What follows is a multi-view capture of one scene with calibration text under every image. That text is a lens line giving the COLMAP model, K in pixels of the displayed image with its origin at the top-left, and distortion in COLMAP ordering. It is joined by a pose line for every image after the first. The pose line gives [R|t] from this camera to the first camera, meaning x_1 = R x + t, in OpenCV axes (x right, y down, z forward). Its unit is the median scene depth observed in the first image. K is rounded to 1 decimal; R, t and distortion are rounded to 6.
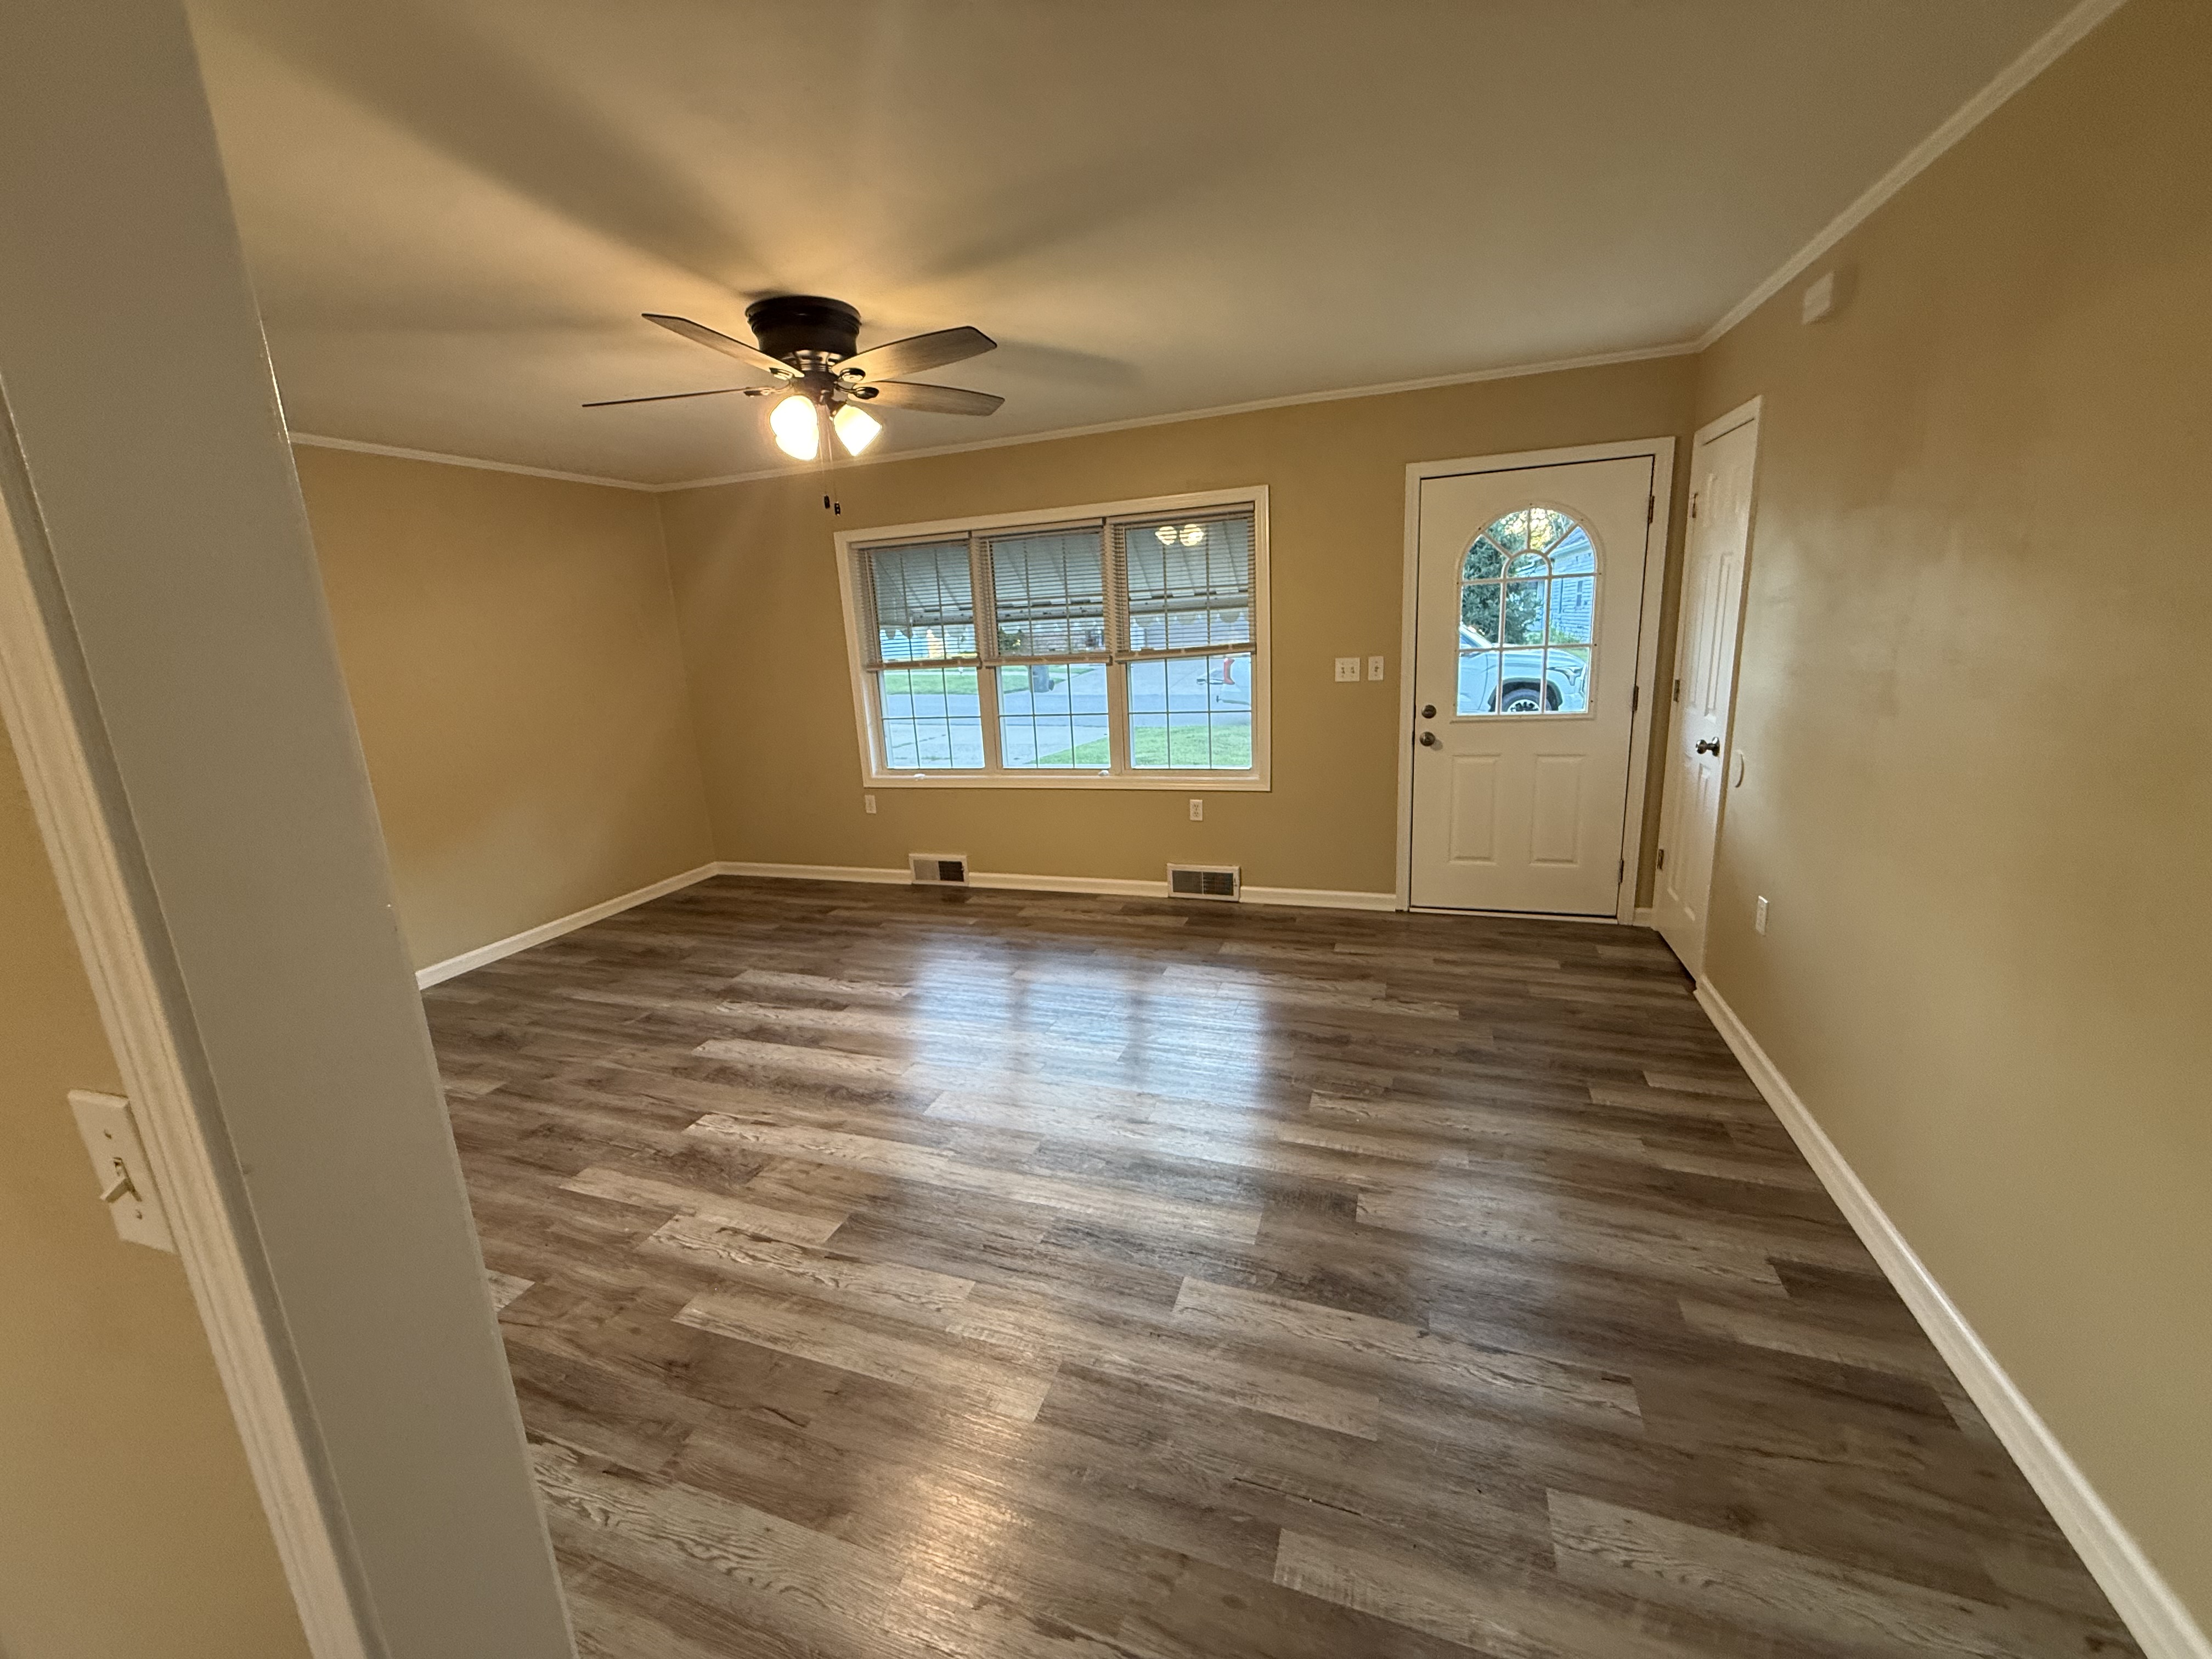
lens RADIAL K [[887.8, 0, 1100.9], [0, 887.8, 821.6], [0, 0, 1]] dist [-0.000336, 0.000109]
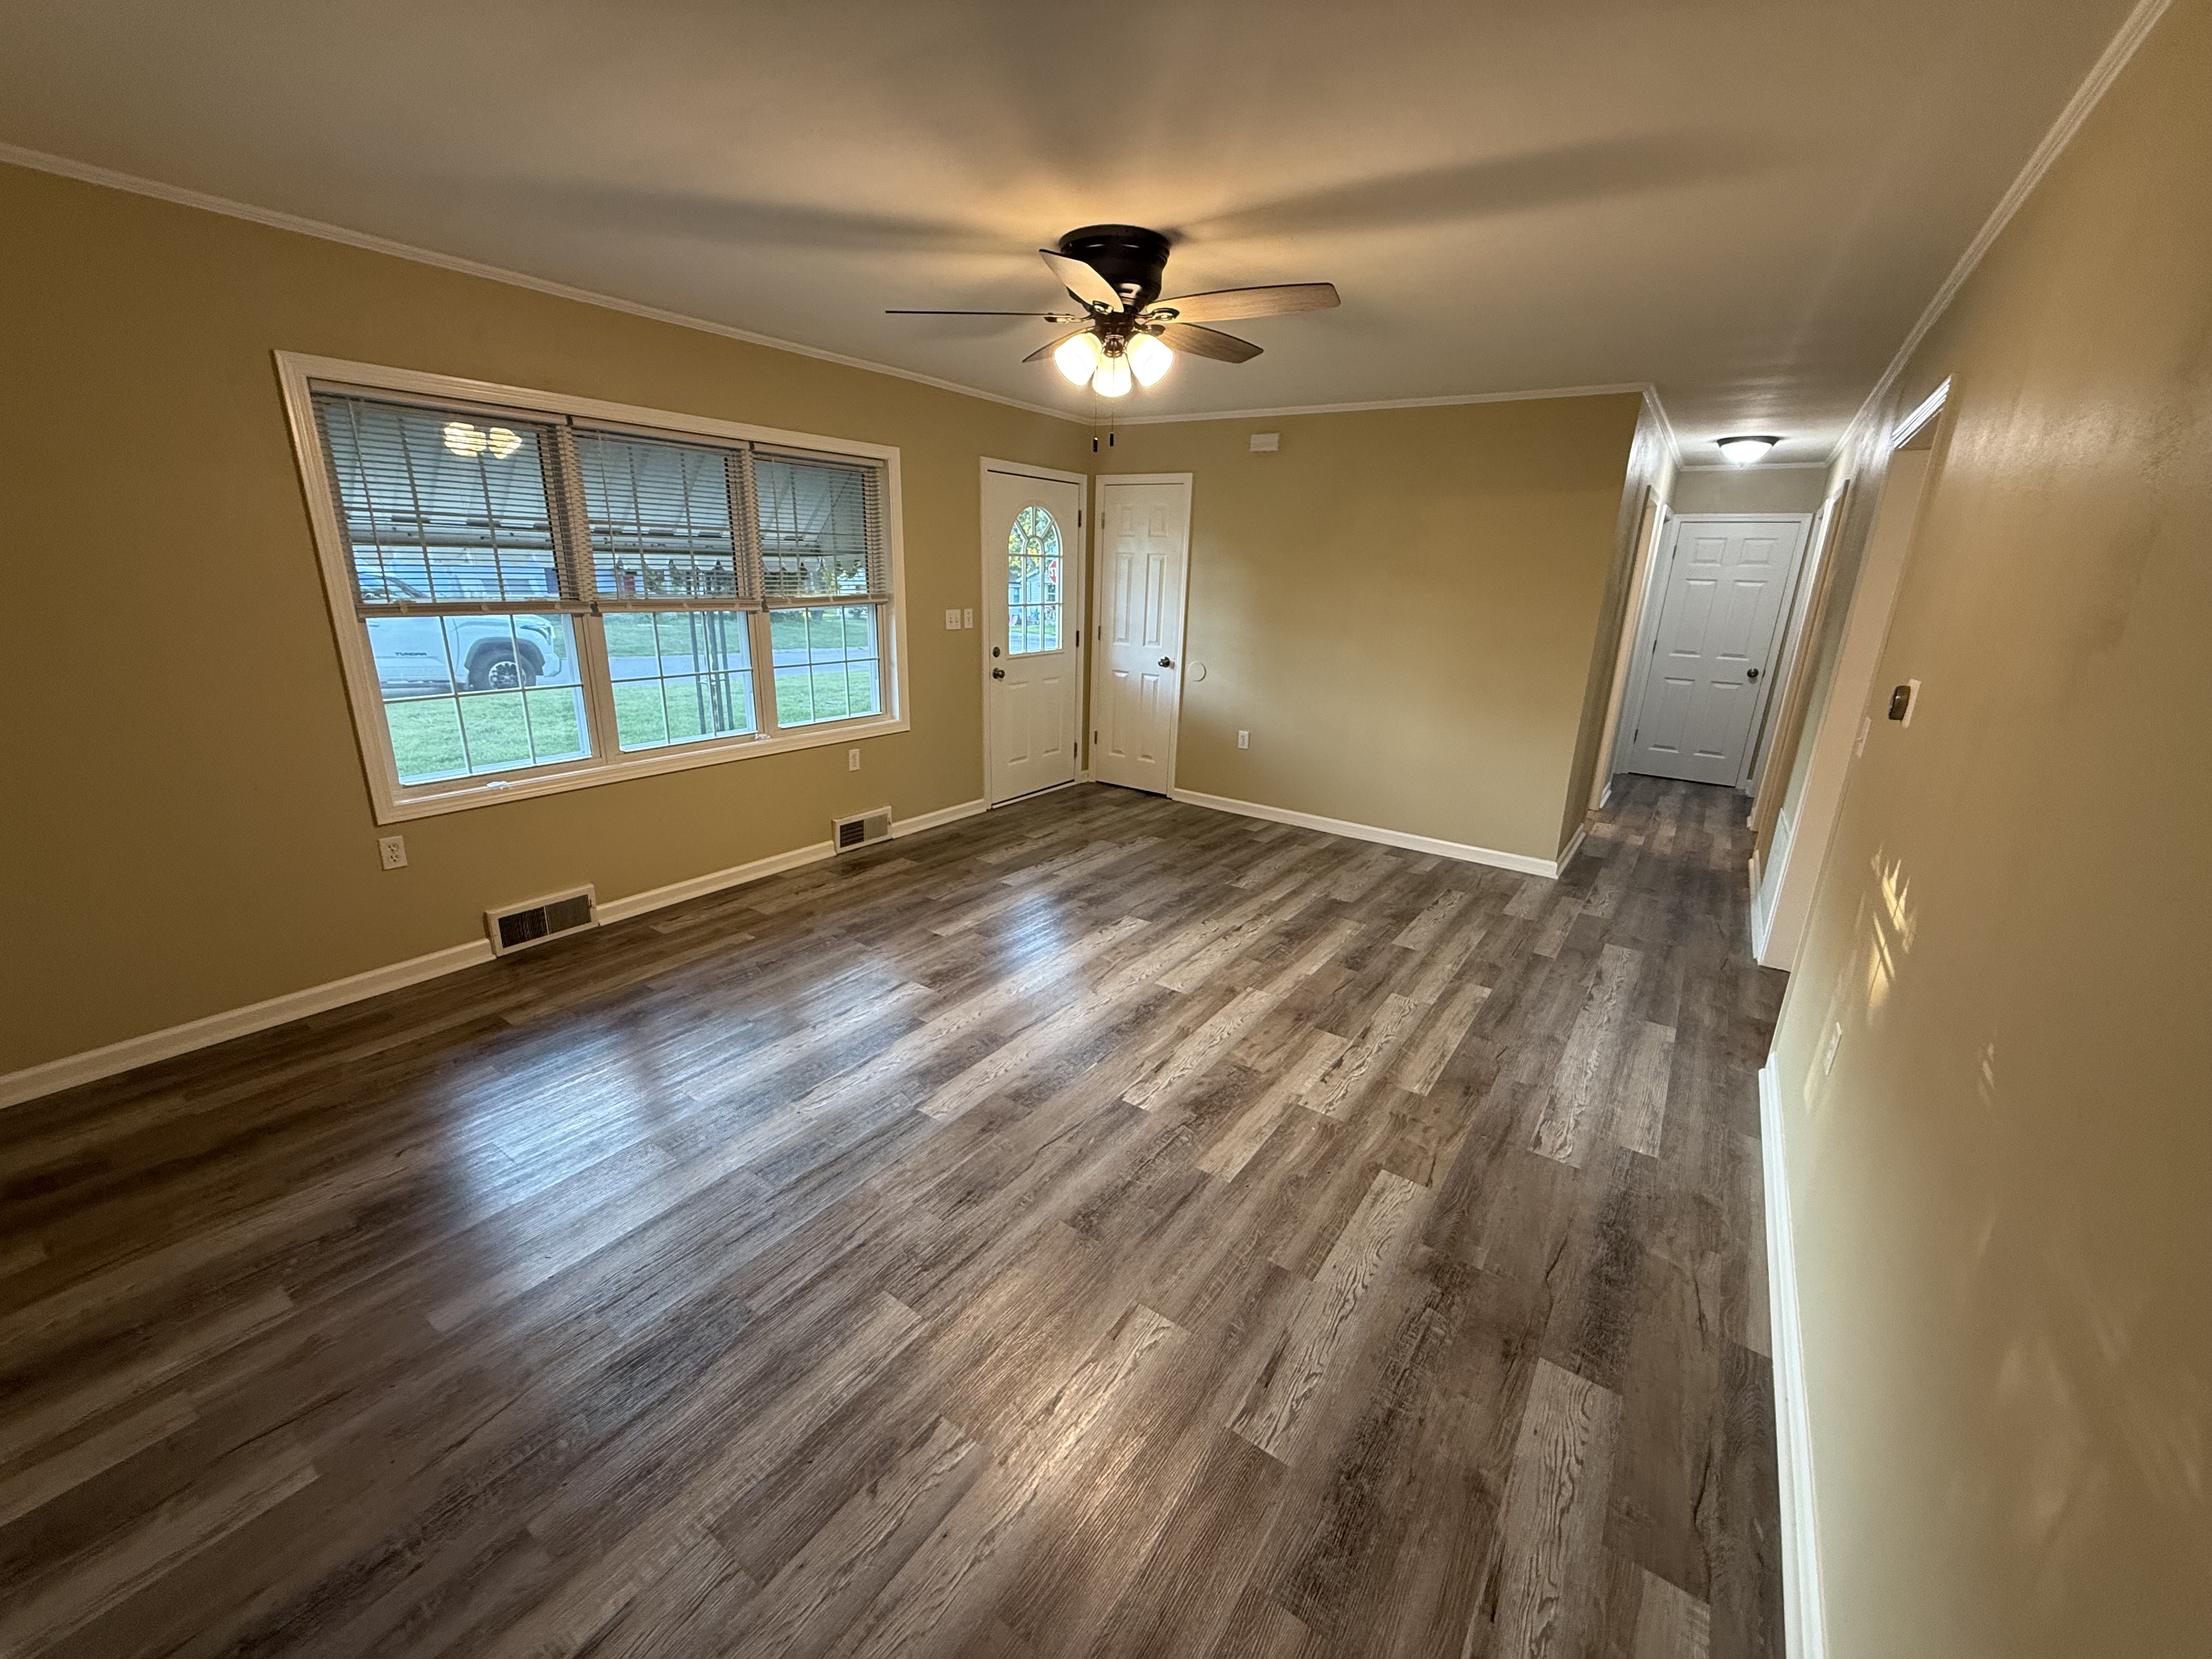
lens RADIAL K [[887.8, 0, 1100.9], [0, 887.8, 821.6], [0, 0, 1]] dist [-0.000336, 0.000109]
pose [[0.256313, -0.207160, 0.944134, -0.999610], [0.170145, 0.971182, 0.166904, -0.083180], [-0.951501, 0.117860, 0.284174, 0.579555]]
